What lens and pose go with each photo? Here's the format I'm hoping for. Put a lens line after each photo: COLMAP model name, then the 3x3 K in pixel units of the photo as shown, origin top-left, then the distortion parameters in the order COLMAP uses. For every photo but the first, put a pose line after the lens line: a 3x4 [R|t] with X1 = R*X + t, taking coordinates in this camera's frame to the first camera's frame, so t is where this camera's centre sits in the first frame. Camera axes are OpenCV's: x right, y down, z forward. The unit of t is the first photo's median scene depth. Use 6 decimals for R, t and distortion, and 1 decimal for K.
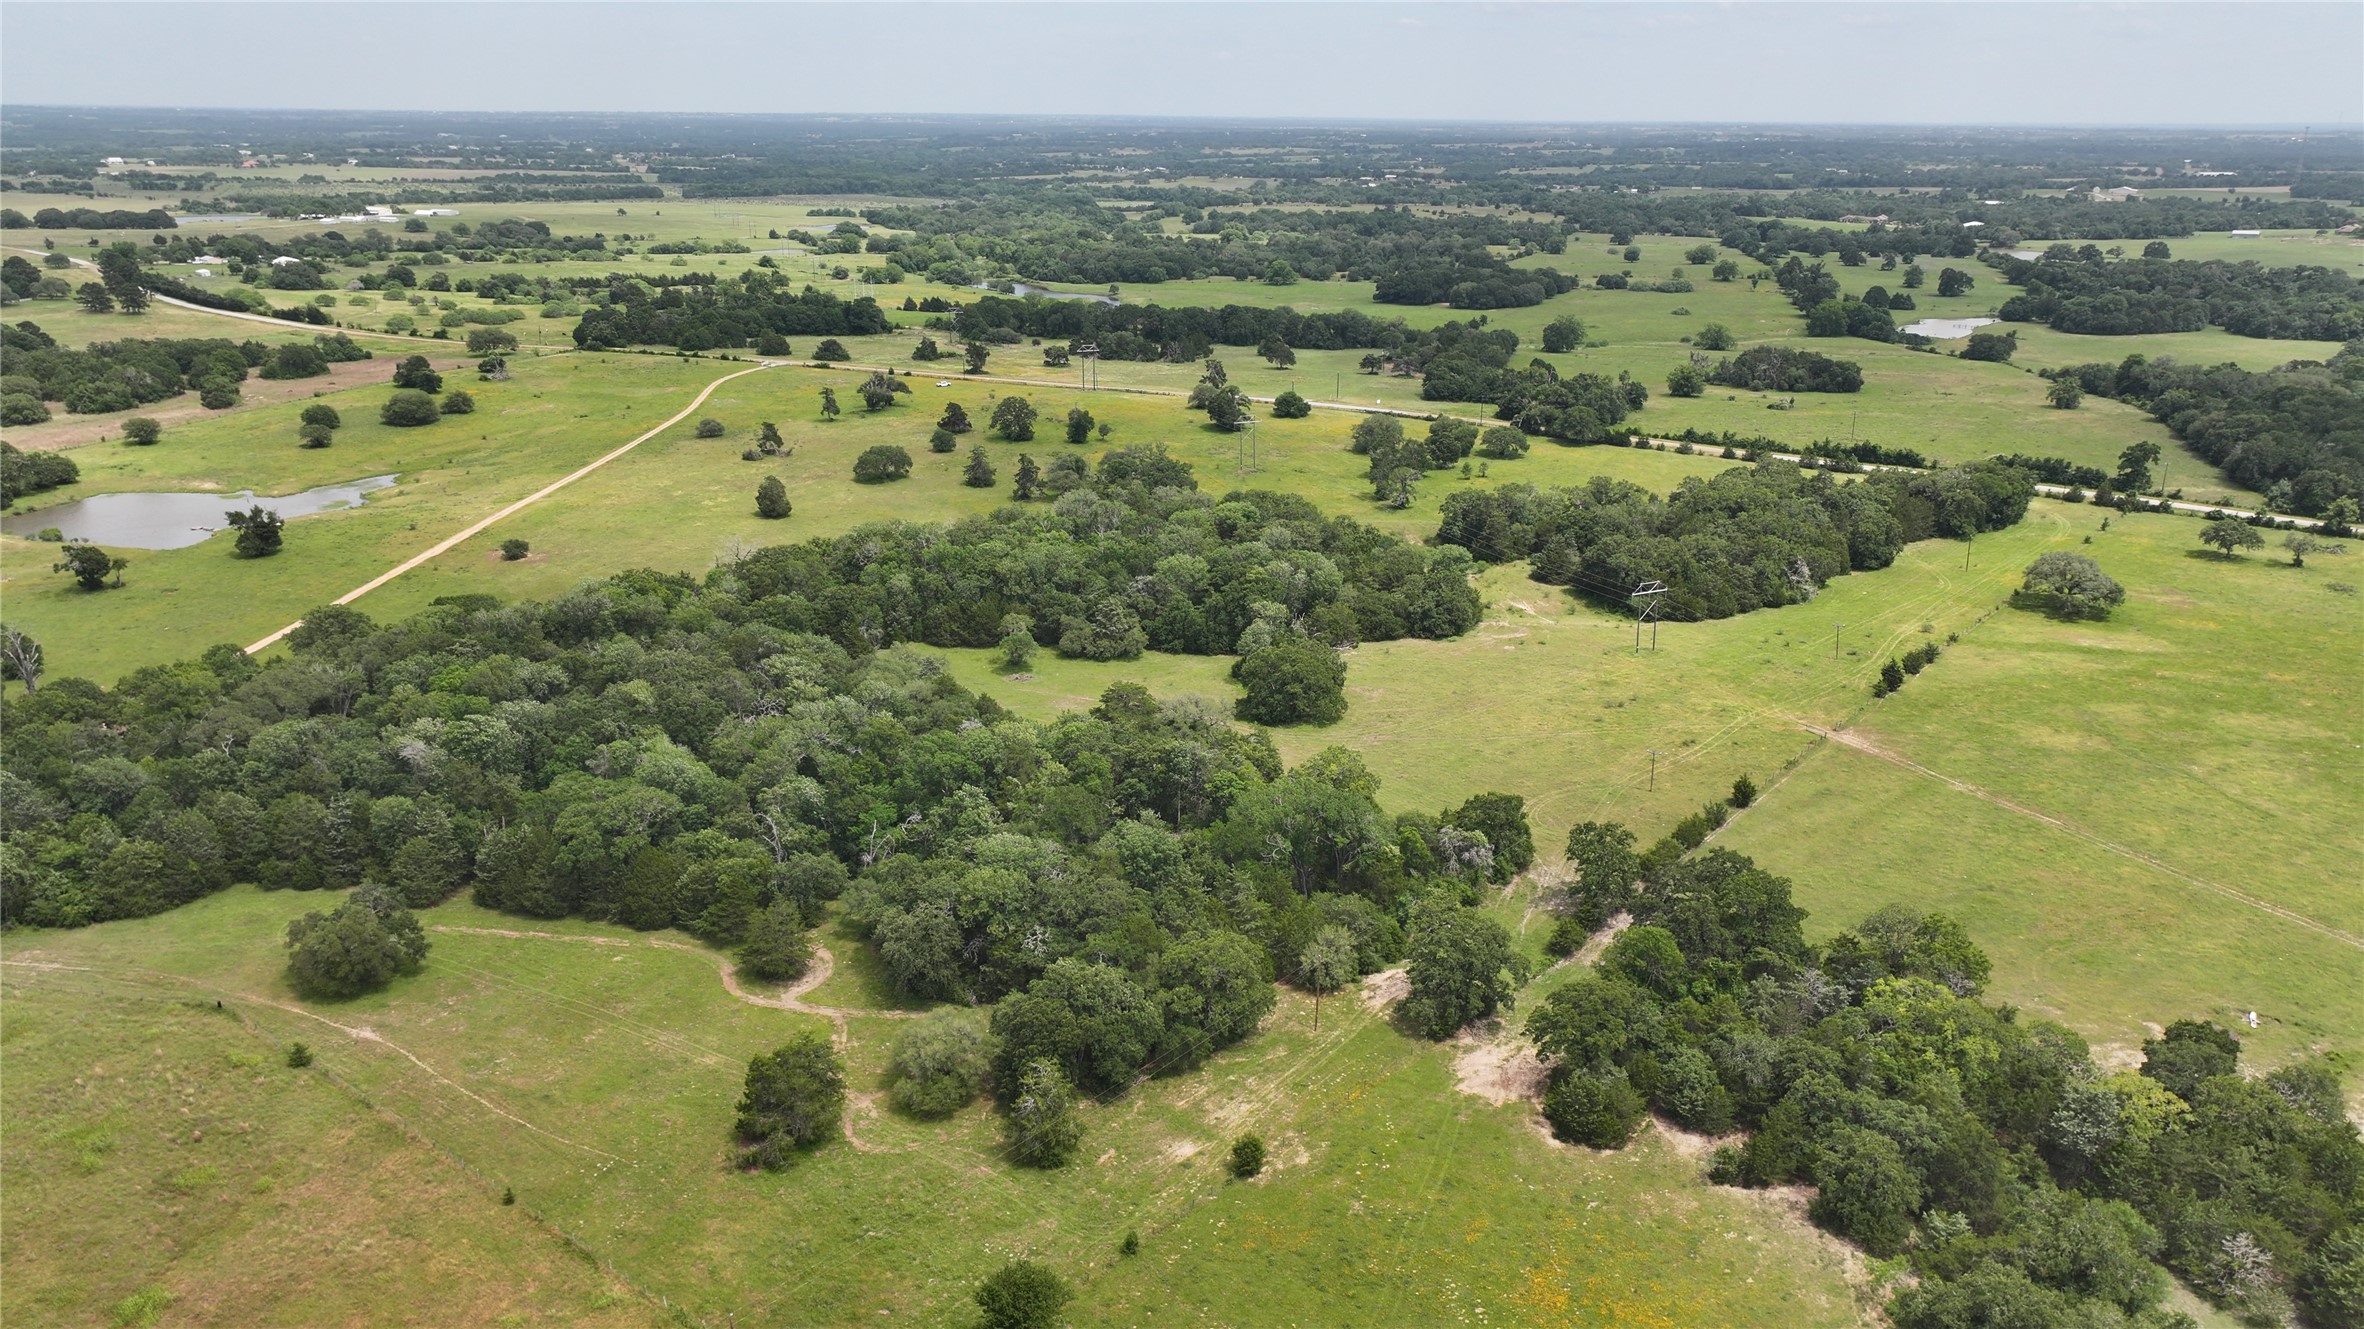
lens RADIAL K [[1667.0, 0, 1199.1], [0, 1667.0, 644.3], [0, 0, 1]] dist [0.003236, 0.009171]
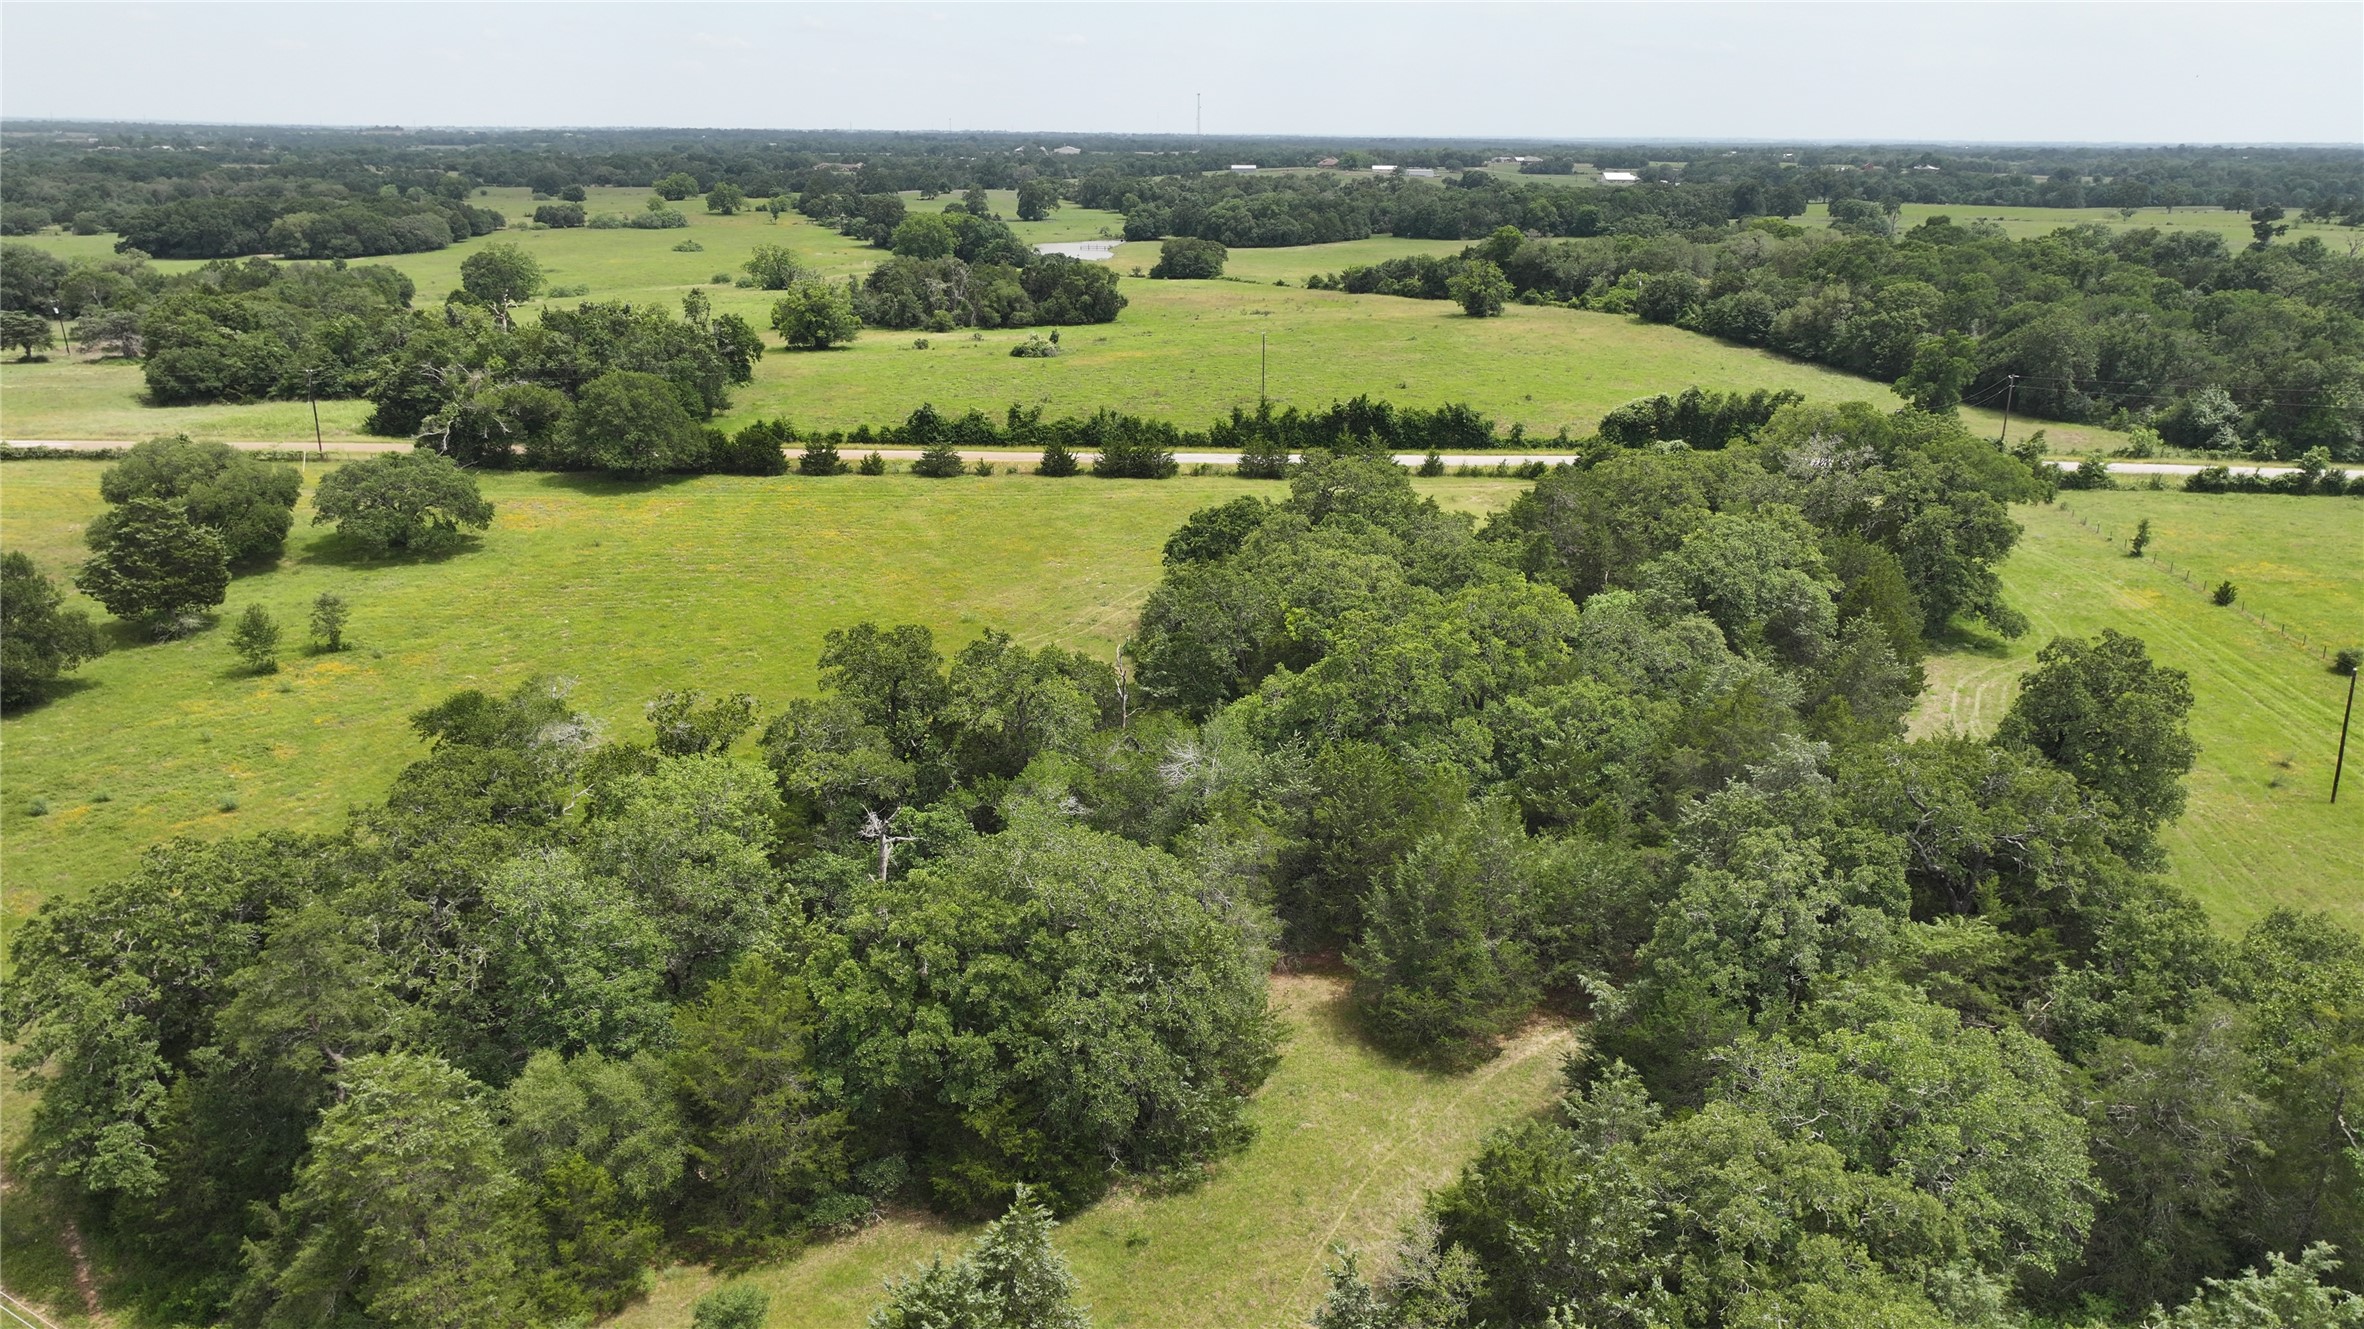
lens RADIAL K [[1667.0, 0, 1199.1], [0, 1667.0, 644.3], [0, 0, 1]] dist [0.003236, 0.009171]
pose [[0.815716, -0.168564, 0.553348, 0.125124], [0.171522, 0.984062, 0.046922, -0.083073], [-0.552438, 0.056637, 0.831627, 0.648158]]
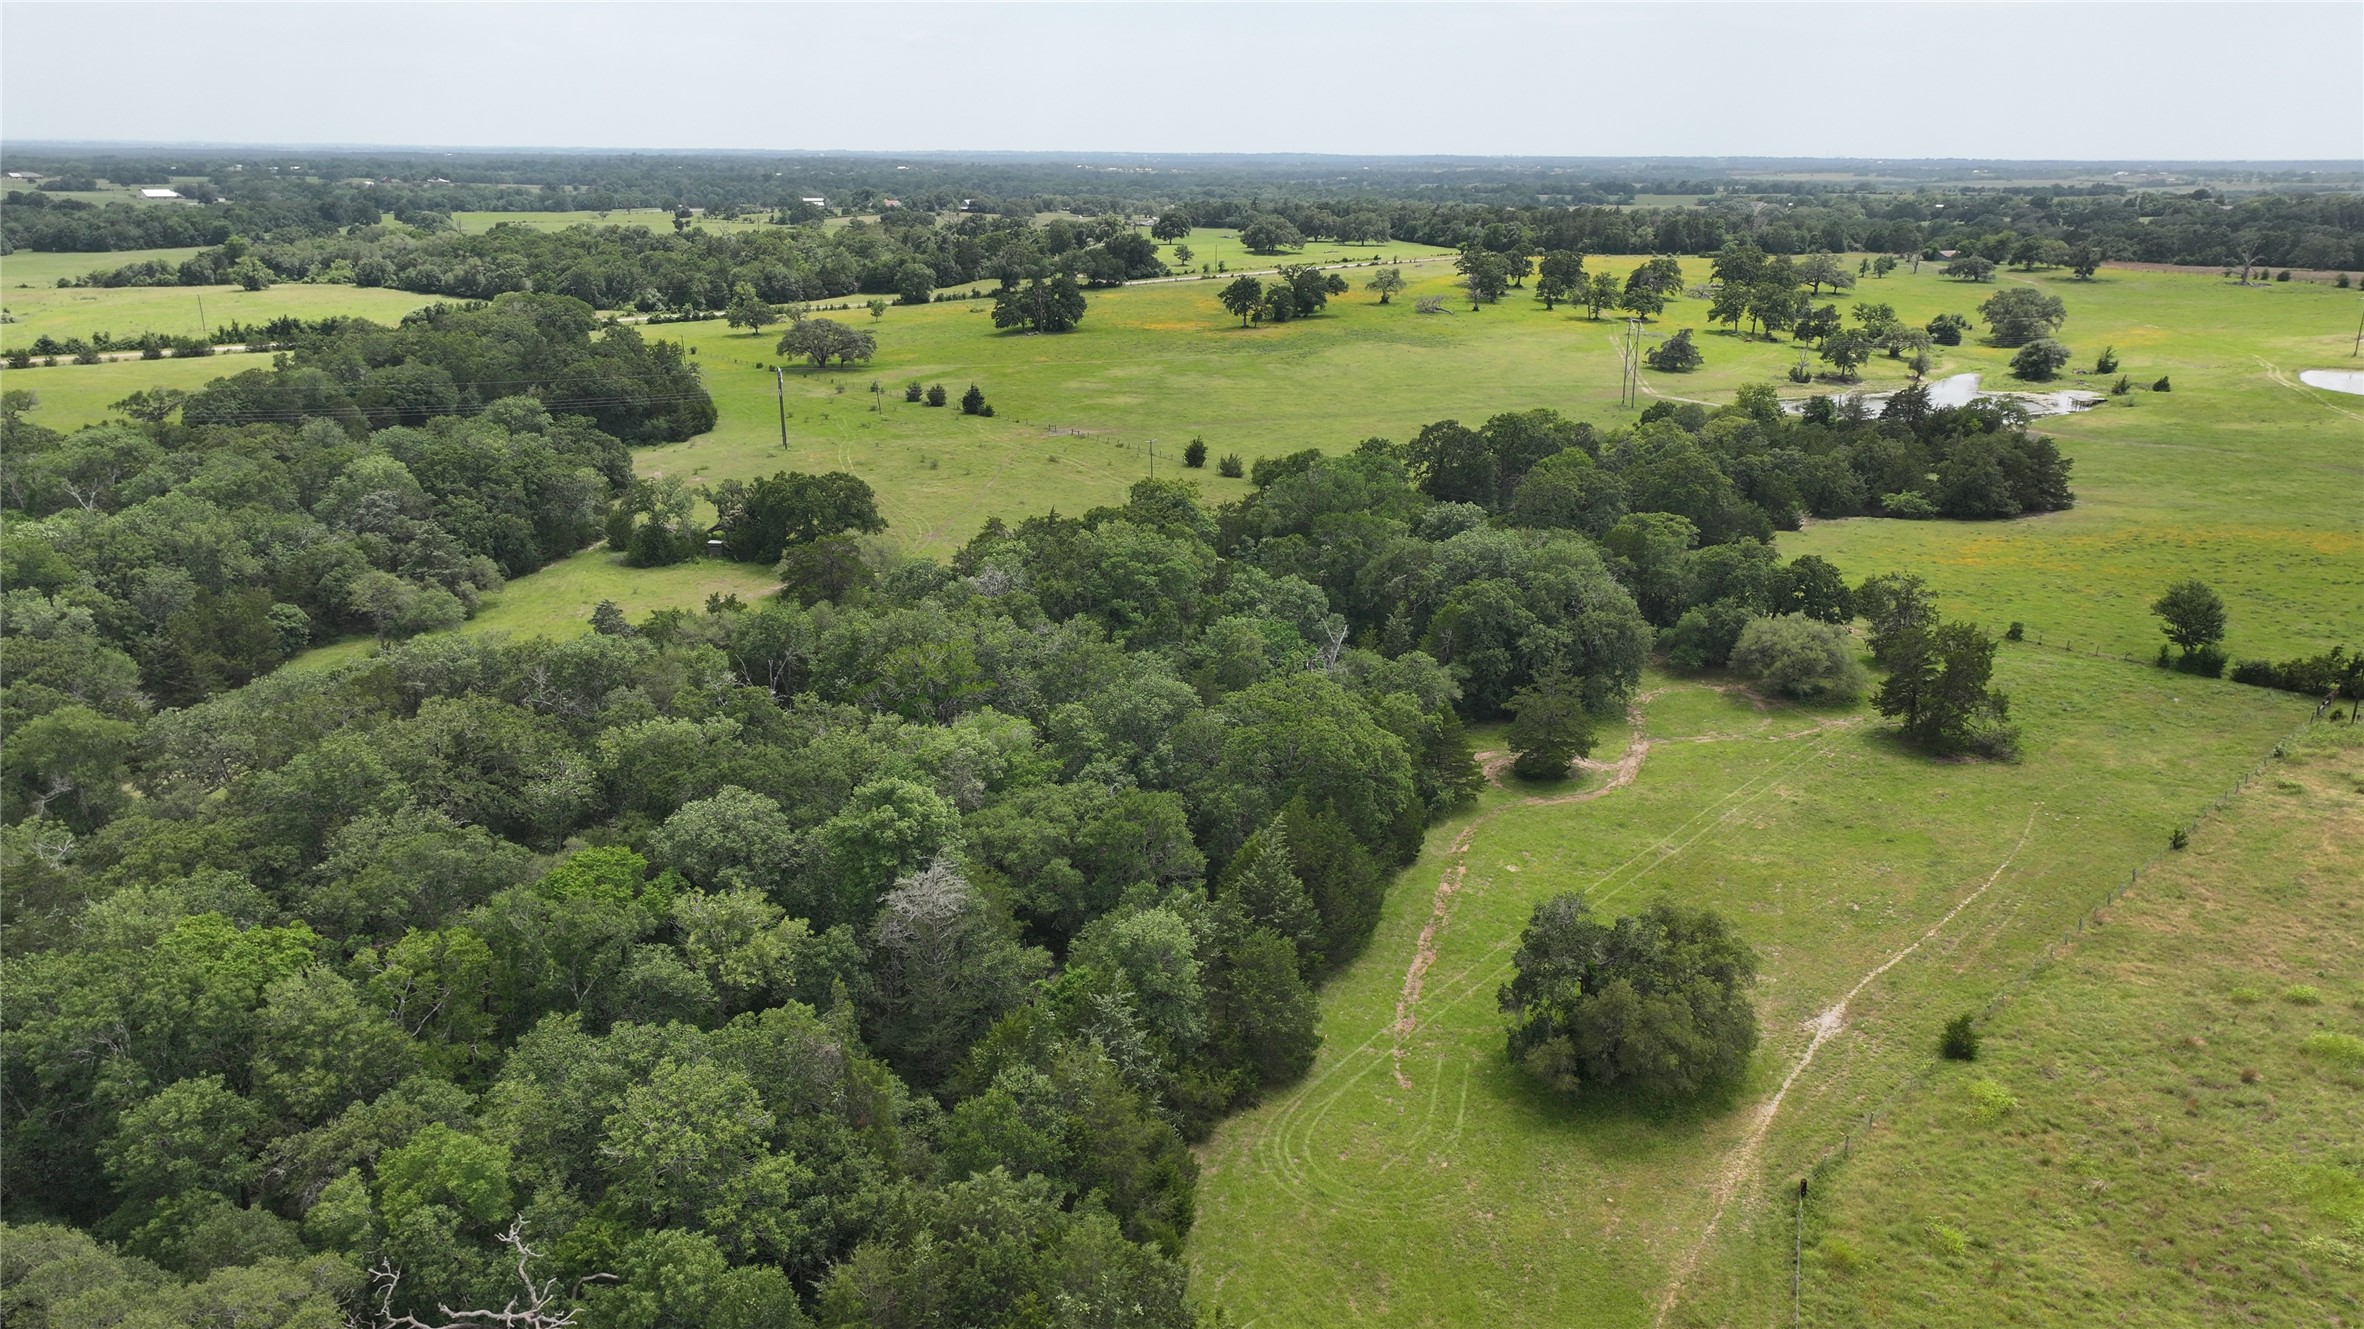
lens RADIAL K [[1667.0, 0, 1199.1], [0, 1667.0, 644.3], [0, 0, 1]] dist [0.003236, 0.009171]
pose [[0.127930, -0.287302, 0.949258, -0.381598], [0.293885, 0.925119, 0.240389, -0.031722], [-0.947241, 0.248219, 0.202784, 0.397505]]
